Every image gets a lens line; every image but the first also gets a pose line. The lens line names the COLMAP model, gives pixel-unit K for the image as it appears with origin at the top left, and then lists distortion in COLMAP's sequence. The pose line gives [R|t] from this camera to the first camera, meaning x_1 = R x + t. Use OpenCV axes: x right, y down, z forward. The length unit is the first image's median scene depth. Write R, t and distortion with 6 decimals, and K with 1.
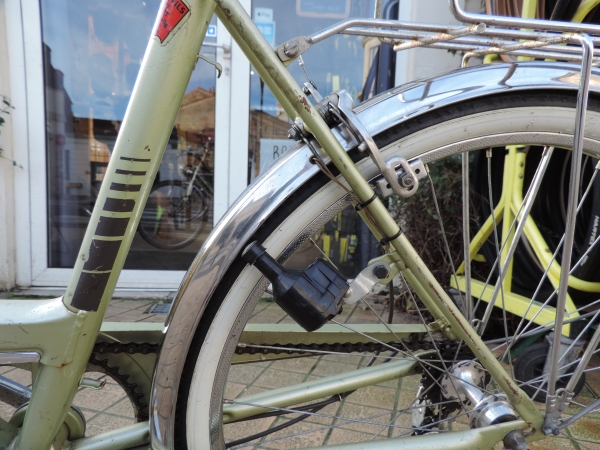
lens RADIAL K [[444.4, 0, 300.3], [0, 444.4, 237.4], [0, 0, 1]] dist [0.032395, 0.003554]
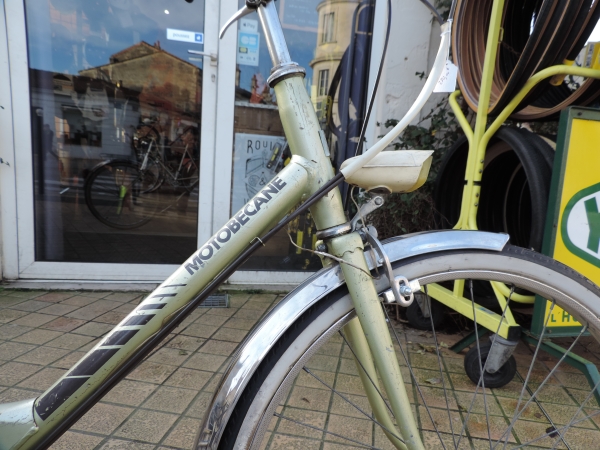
lens RADIAL K [[442.6, 0, 303.9], [0, 442.6, 237.6], [0, 0, 1]] dist [0.028940, 0.006674]
pose [[0.992669, 0.013619, 0.120097, -0.074920], [-0.022137, 0.997309, 0.069885, -0.076032], [-0.118822, -0.072031, 0.990299, -0.096624]]
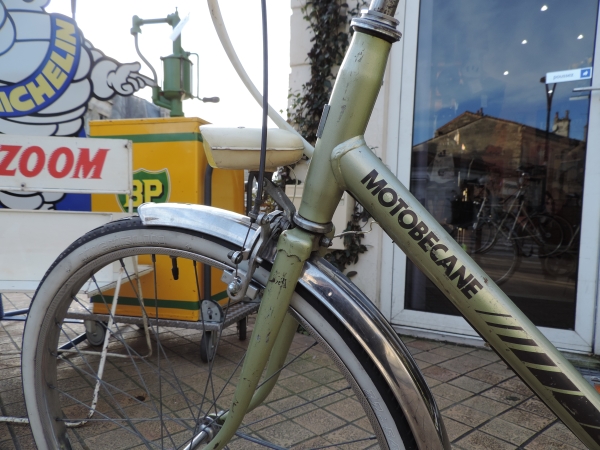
lens RADIAL K [[442.6, 0, 303.9], [0, 442.6, 237.6], [0, 0, 1]] dist [0.028940, 0.006674]
pose [[0.842417, 0.015213, -0.538611, -0.187026], [-0.046168, 0.997963, -0.044022, -0.052477], [0.536845, 0.061951, 0.841404, -0.085240]]
